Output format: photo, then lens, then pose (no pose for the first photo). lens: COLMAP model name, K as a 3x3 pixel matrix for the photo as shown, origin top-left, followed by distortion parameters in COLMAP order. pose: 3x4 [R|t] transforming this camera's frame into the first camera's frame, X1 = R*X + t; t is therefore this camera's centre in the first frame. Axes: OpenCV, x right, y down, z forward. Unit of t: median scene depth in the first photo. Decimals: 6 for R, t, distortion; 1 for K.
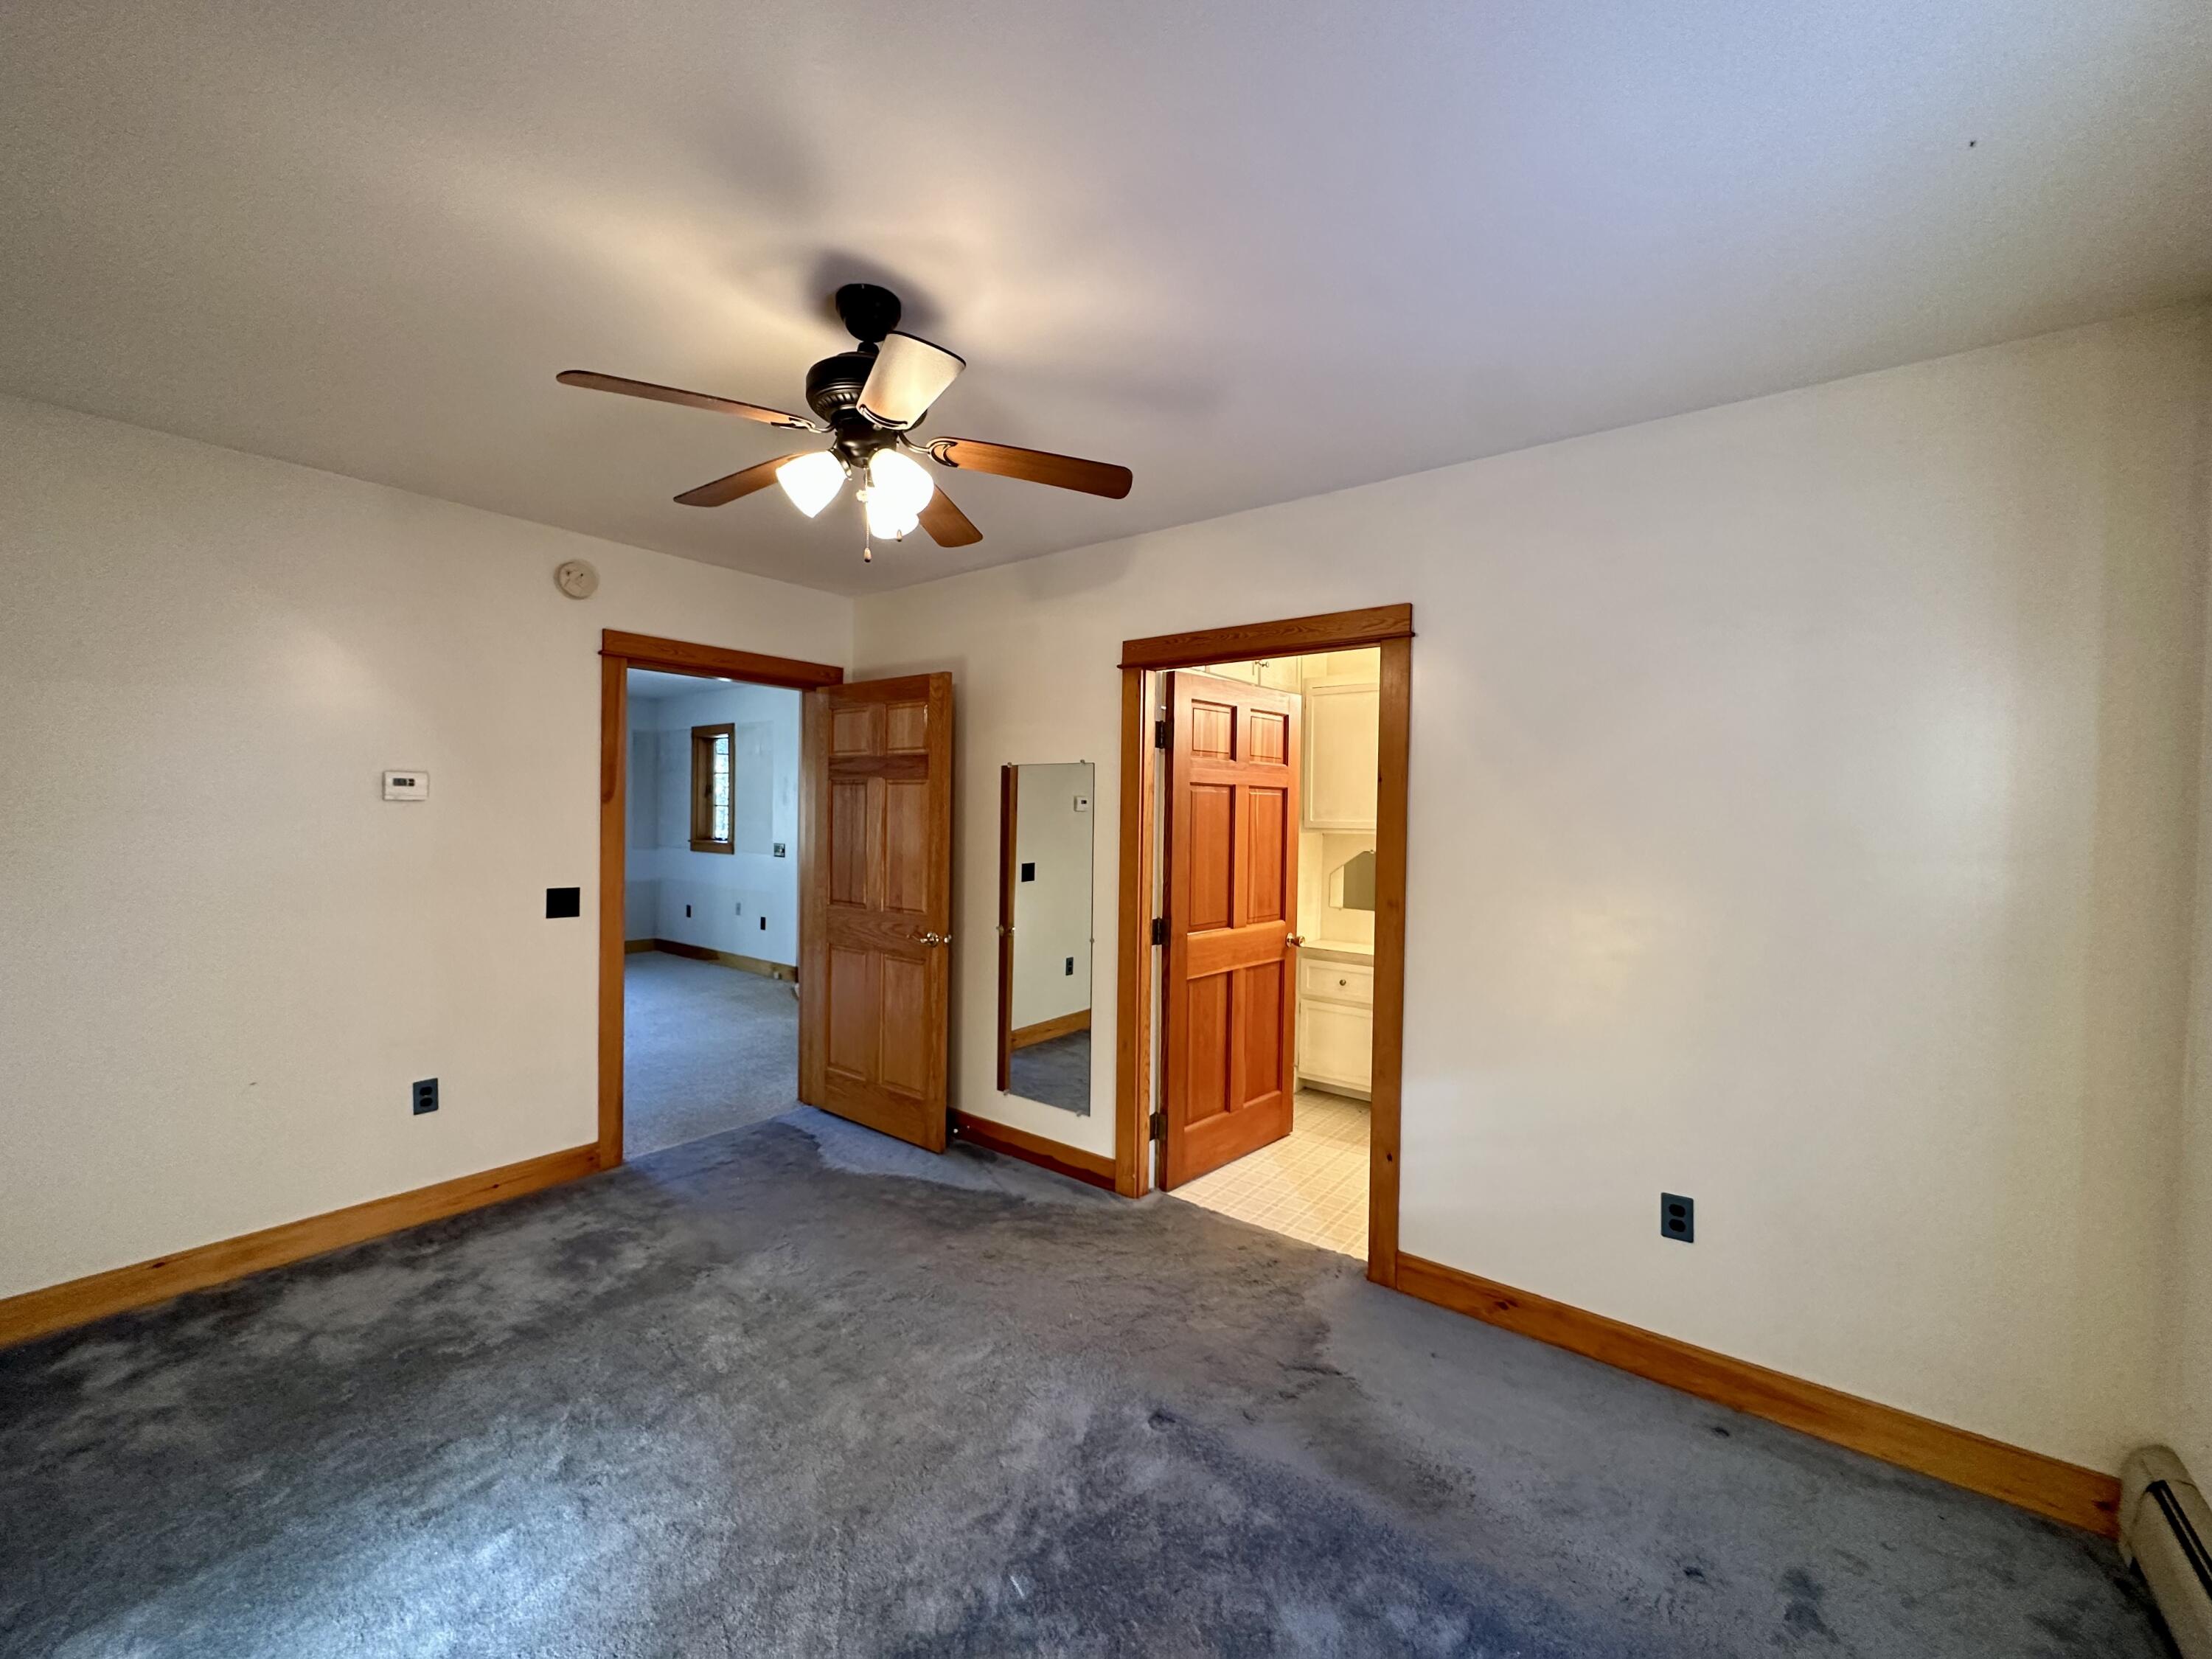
lens RADIAL K [[879.2, 0, 1105.4], [0, 879.2, 830.6], [0, 0, 1]] dist [-0.001593, 0.000080]
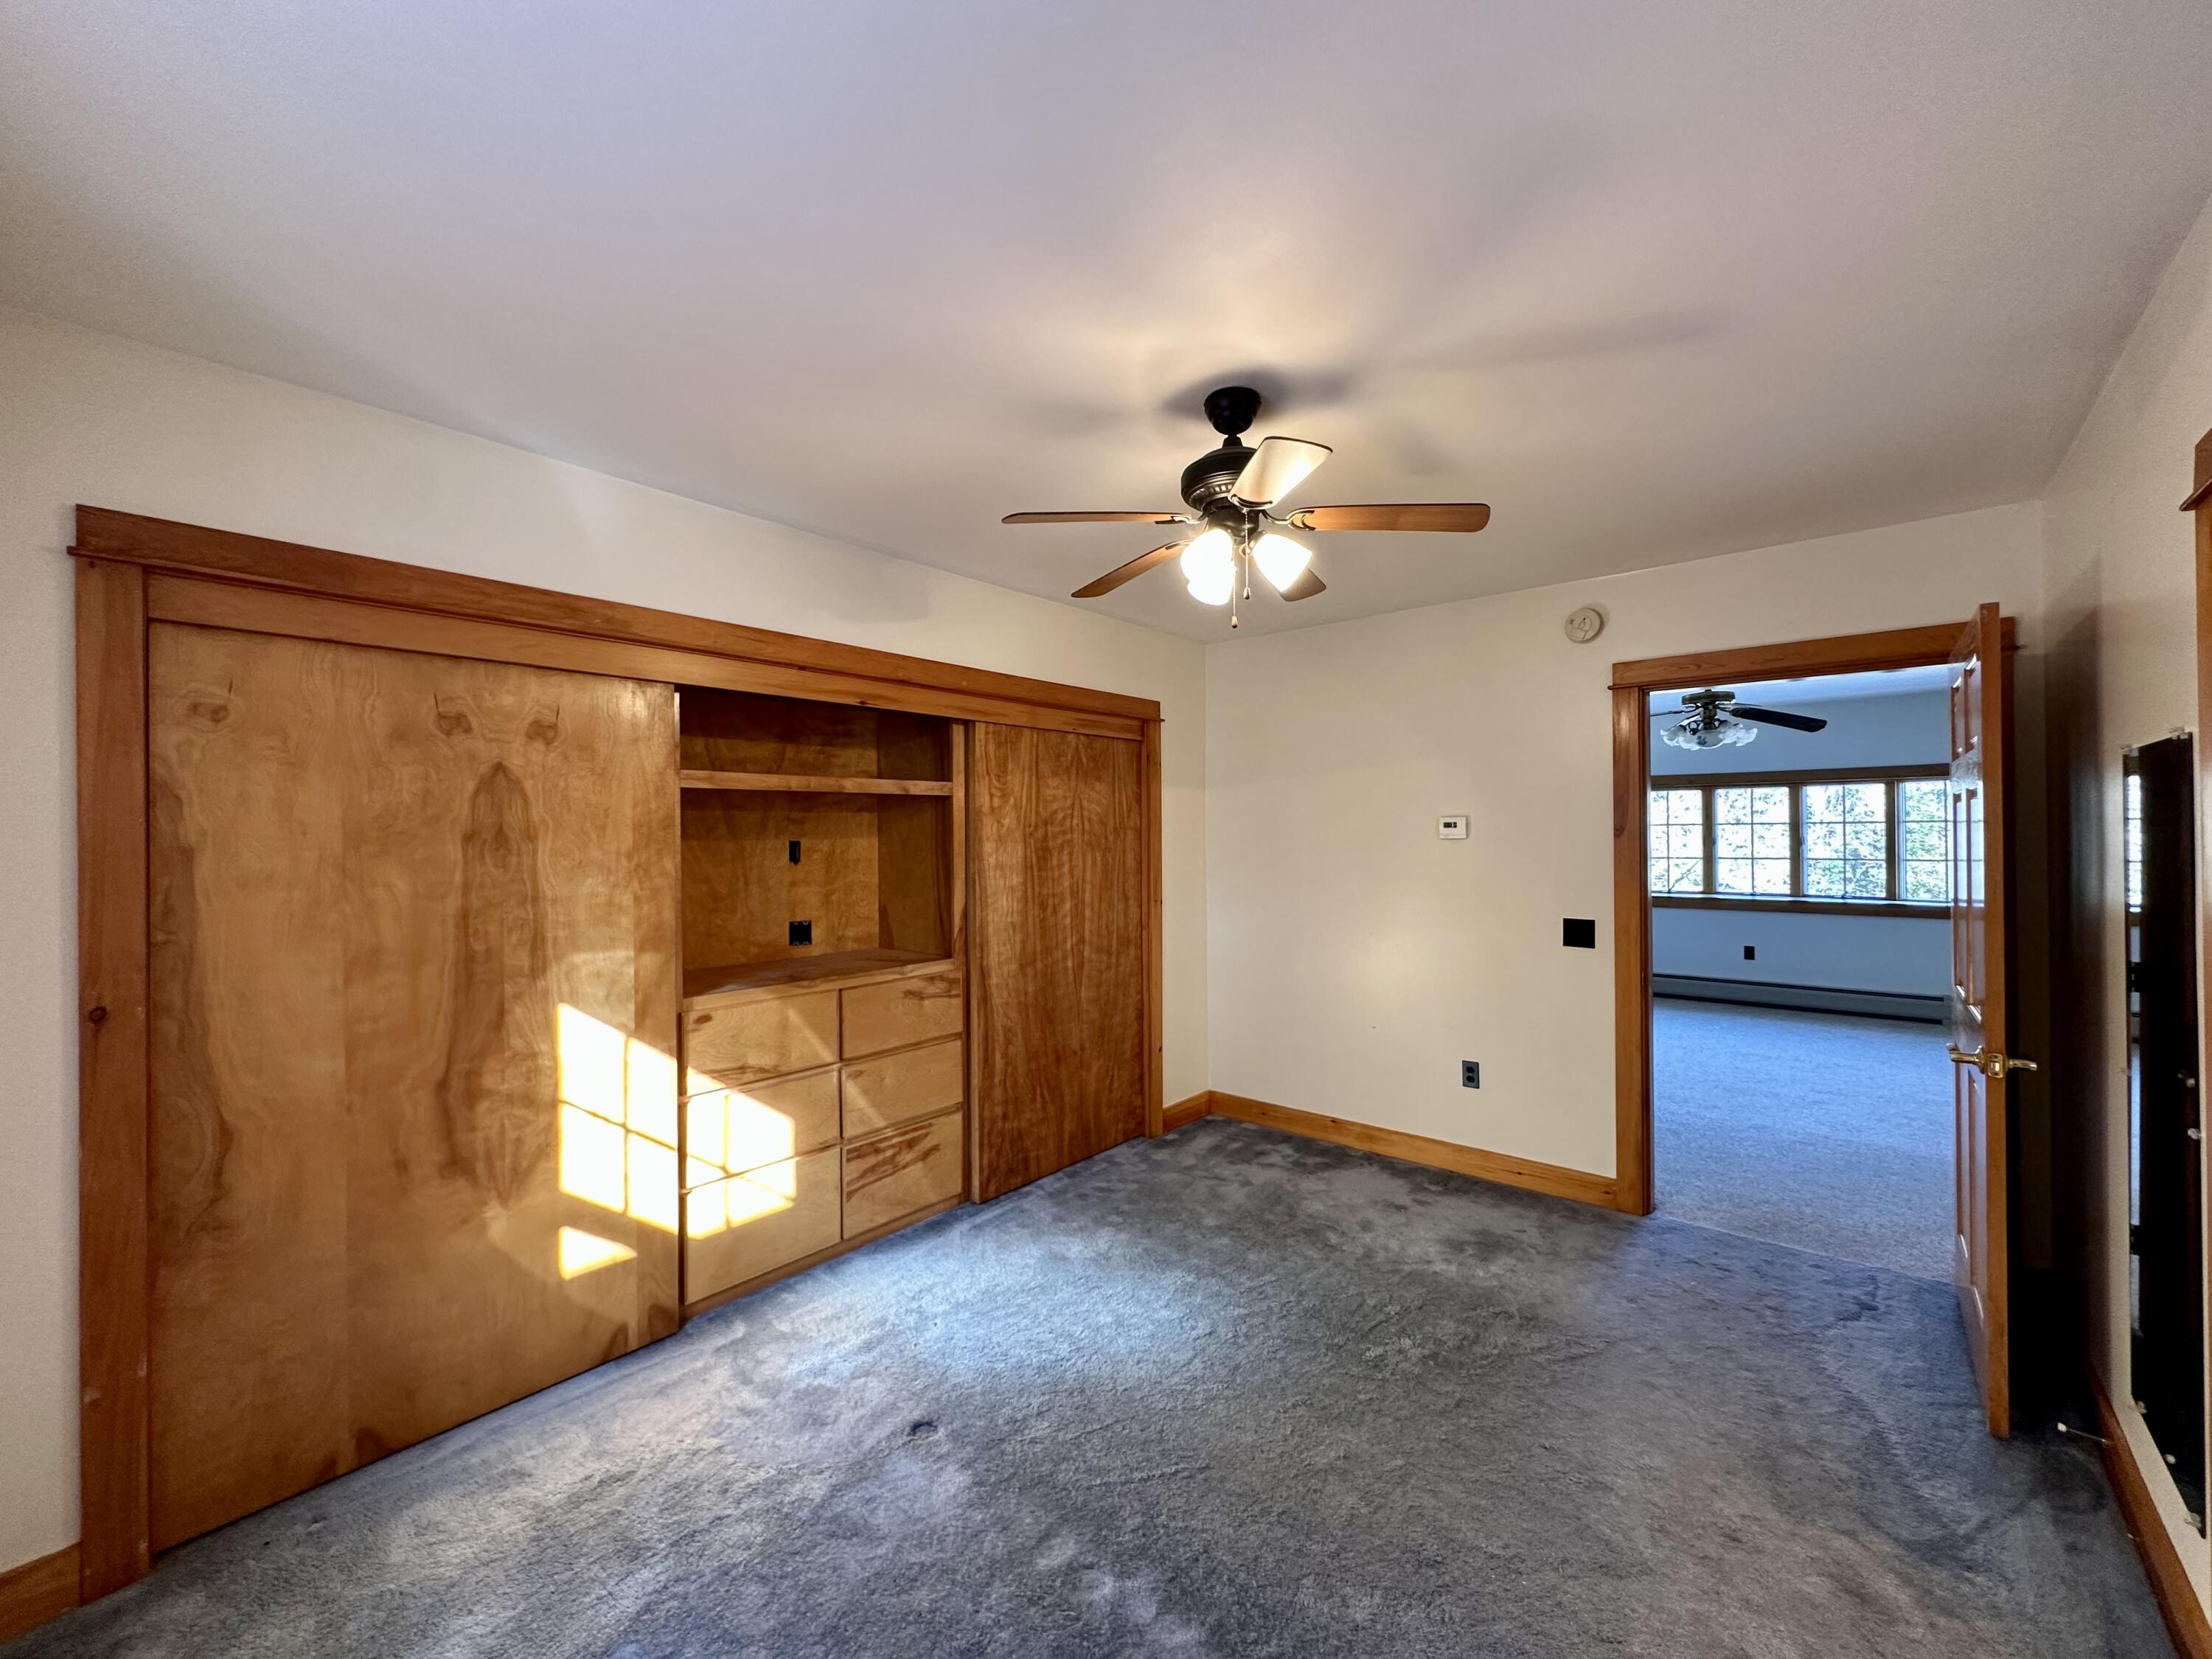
lens RADIAL K [[879.2, 0, 1105.4], [0, 879.2, 830.6], [0, 0, 1]] dist [-0.001593, 0.000080]
pose [[-0.051458, -0.021814, -0.998437, 0.581709], [-0.012265, 0.999700, -0.021209, -0.013851], [0.998600, 0.011154, -0.051710, 0.609812]]
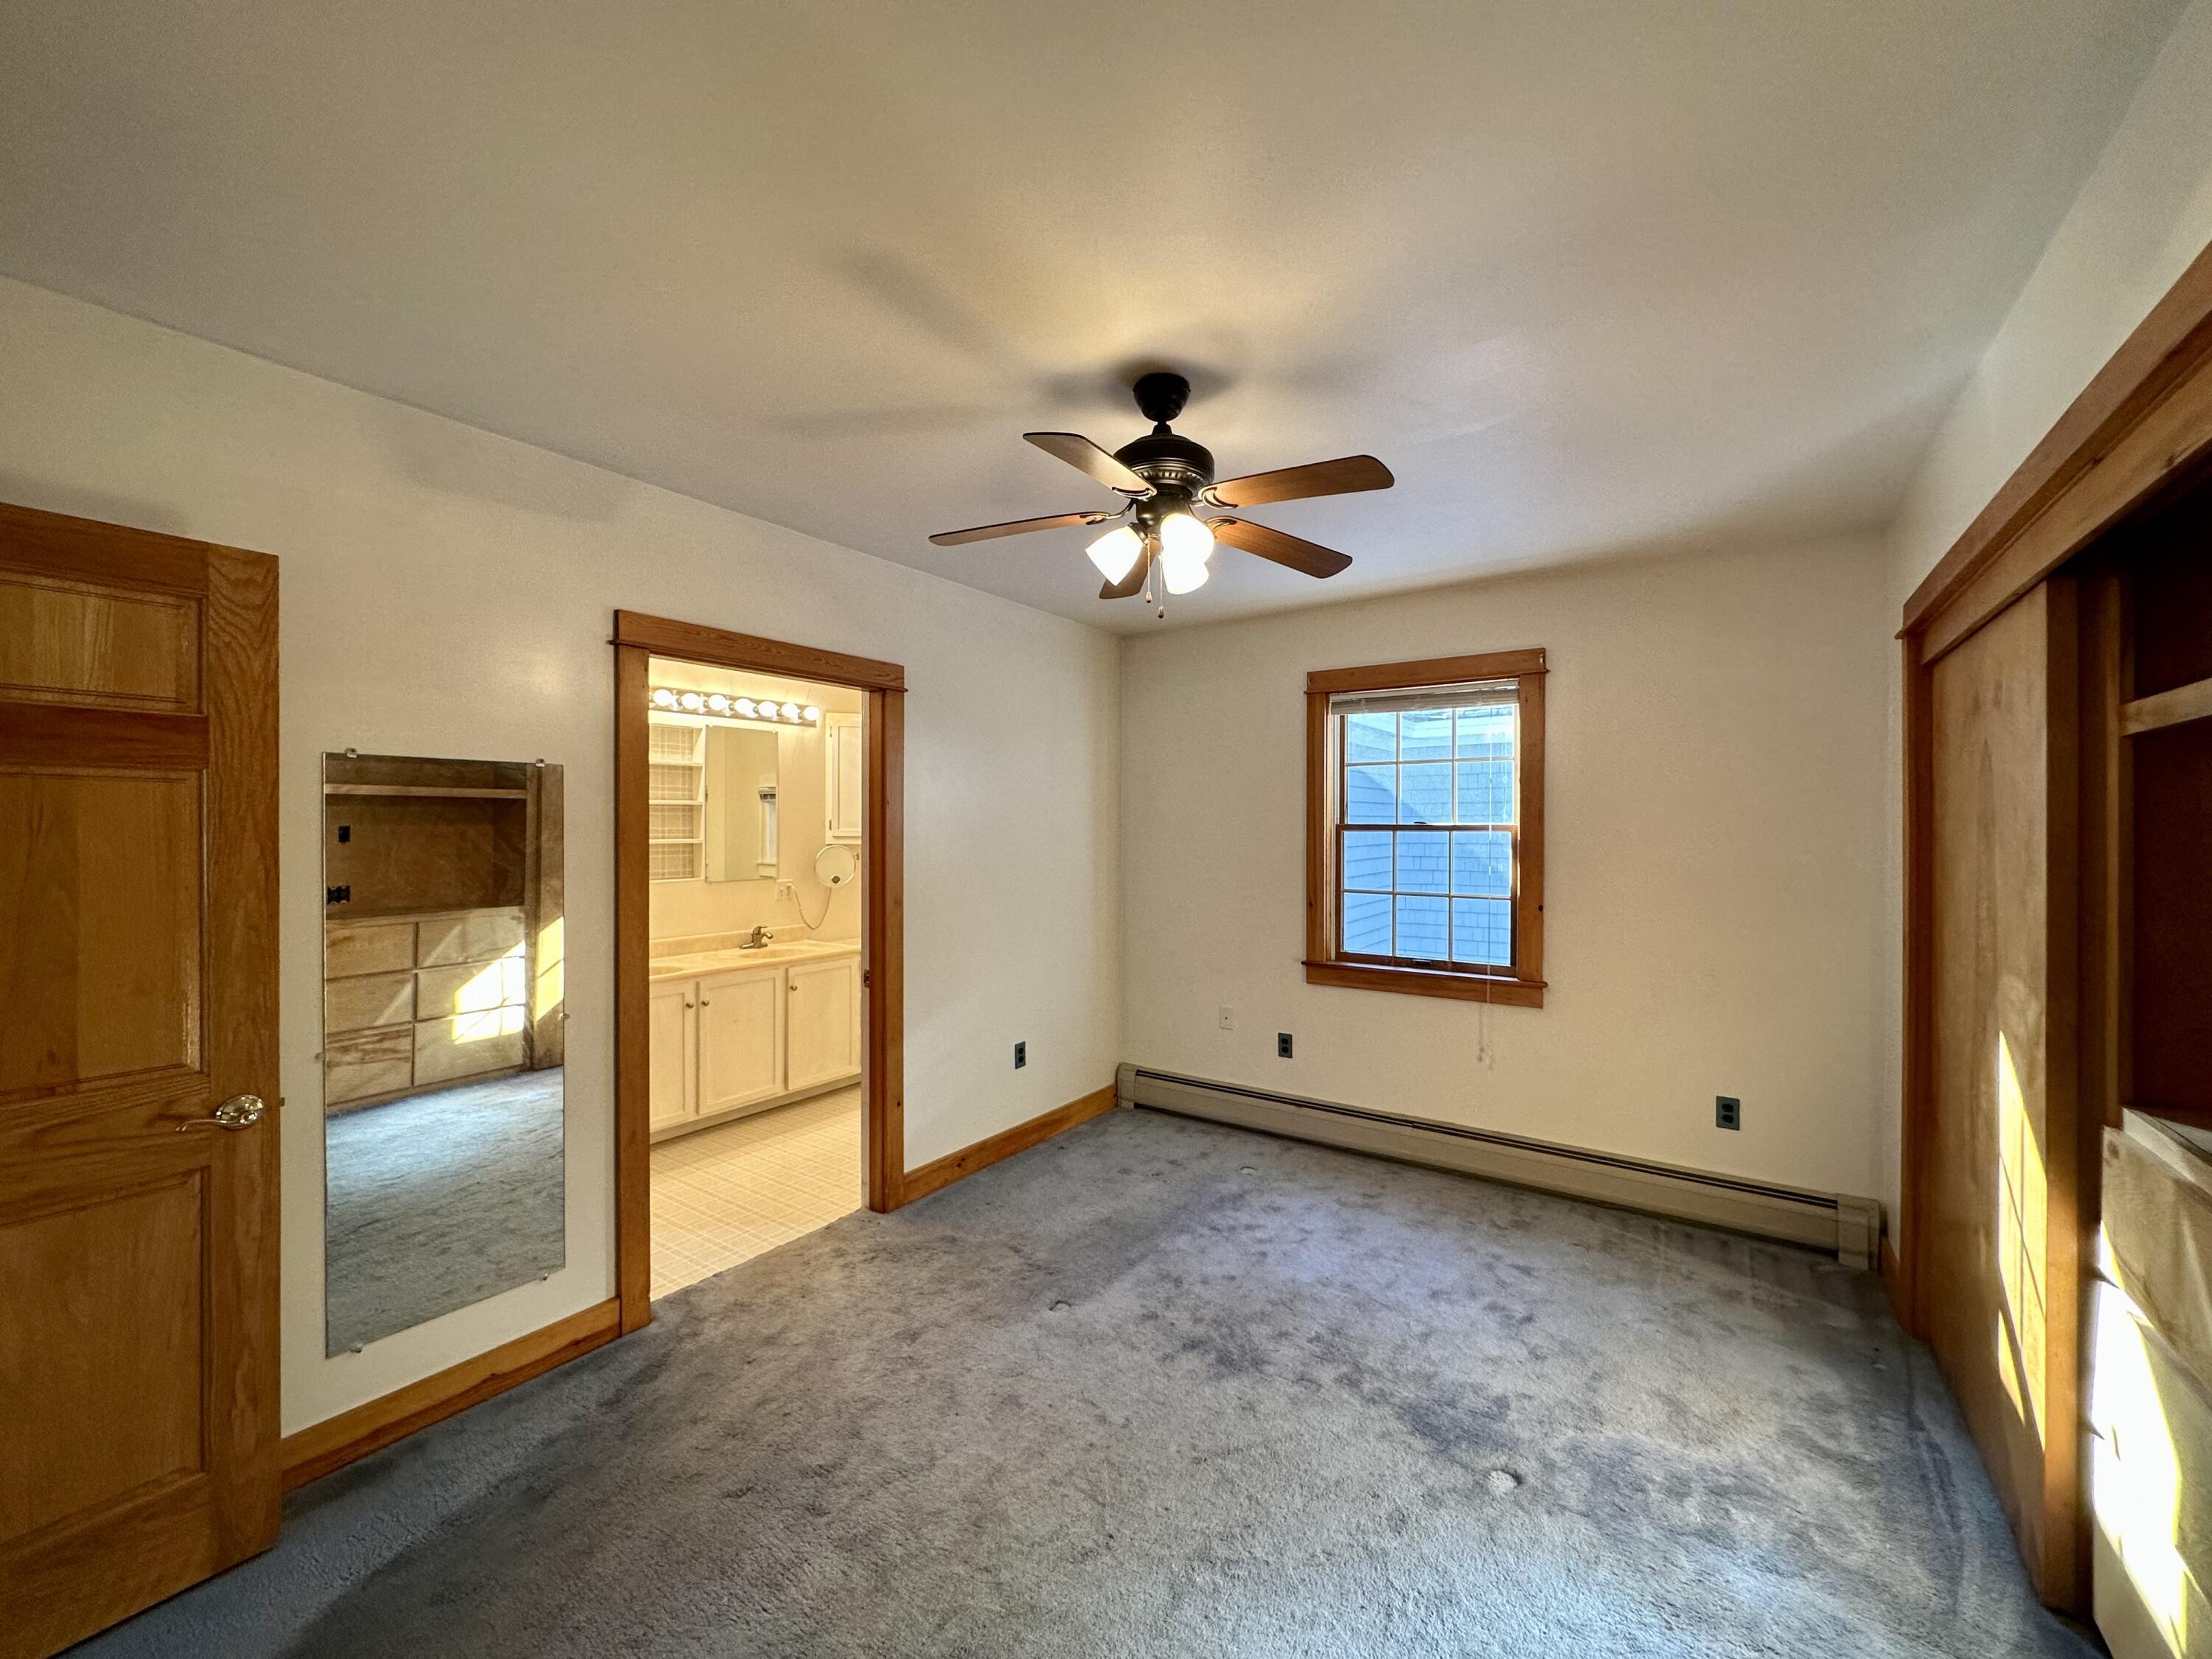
lens RADIAL K [[879.2, 0, 1105.4], [0, 879.2, 830.6], [0, 0, 1]] dist [-0.001593, 0.000080]
pose [[-0.056531, -0.018906, 0.998222, -0.950042], [0.020071, 0.999597, 0.020069, -0.038028], [-0.998199, 0.021170, -0.056129, 0.777532]]
